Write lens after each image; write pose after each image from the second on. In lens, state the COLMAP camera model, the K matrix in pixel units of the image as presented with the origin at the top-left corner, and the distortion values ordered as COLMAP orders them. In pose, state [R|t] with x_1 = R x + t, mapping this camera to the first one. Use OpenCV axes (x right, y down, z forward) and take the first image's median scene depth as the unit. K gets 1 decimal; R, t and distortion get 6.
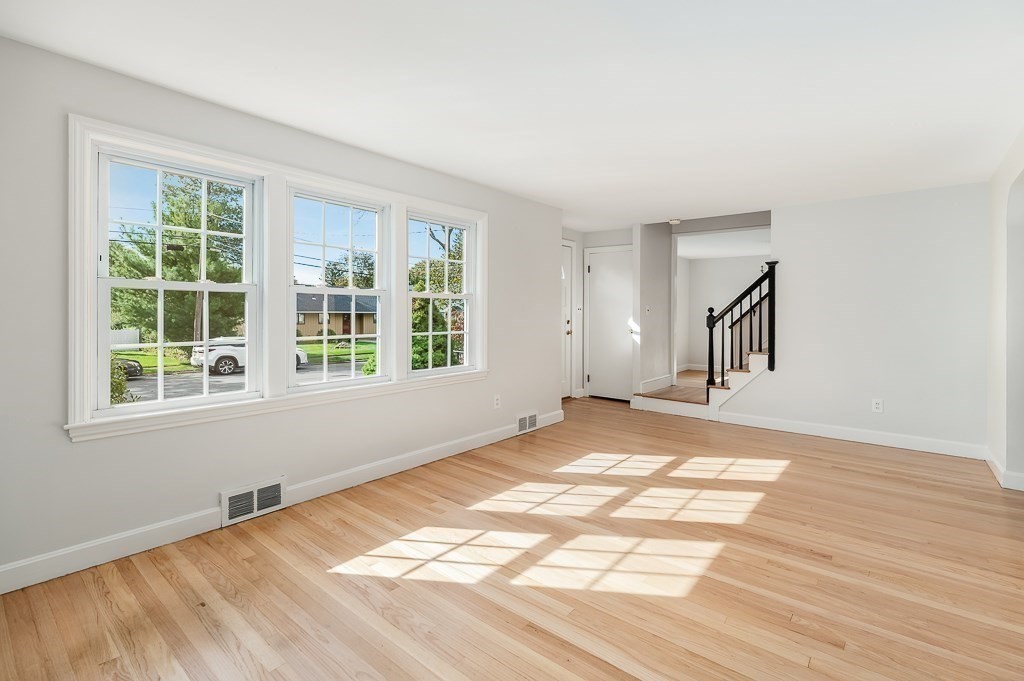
lens RADIAL K [[471.9, 0, 531.0], [0, 471.9, 312.5], [0, 0, 1]] dist [0.007914, -0.000306]
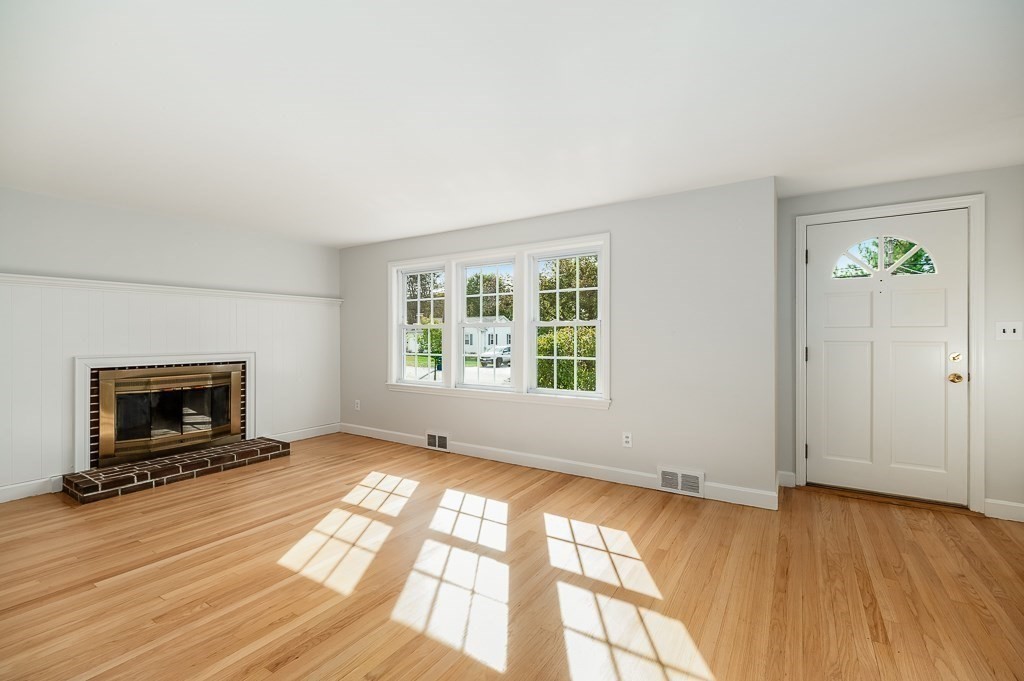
lens RADIAL K [[443.7, 0, 511.0], [0, 443.7, 340.0], [0, 0, 1]] dist [0.009472, 0.000692]
pose [[0.090840, -0.000804, -0.995865, 1.241851], [0.005199, 0.999986, -0.000333, 0.004304], [0.995852, -0.005147, 0.090843, 1.198033]]
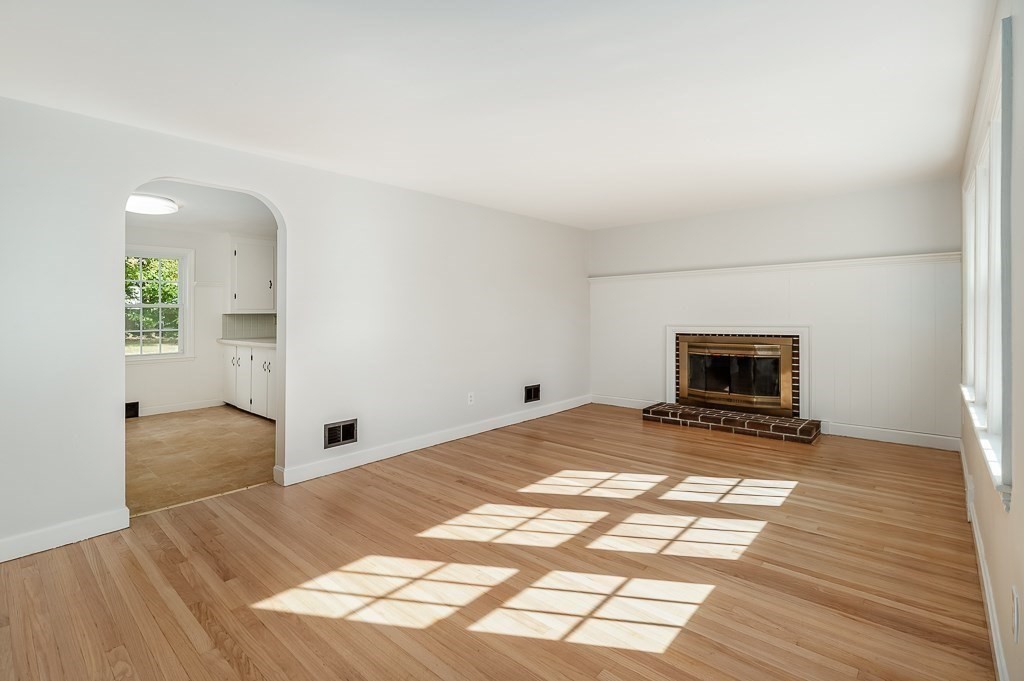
lens RADIAL K [[471.9, 0, 475.2], [0, 471.9, 316.3], [0, 0, 1]] dist [0.007914, -0.000306]
pose [[-0.994980, 0.005531, 0.099921, 0.384994], [0.005395, 0.999984, -0.001636, 0.007662], [-0.099928, -0.001089, -0.994994, 2.243383]]
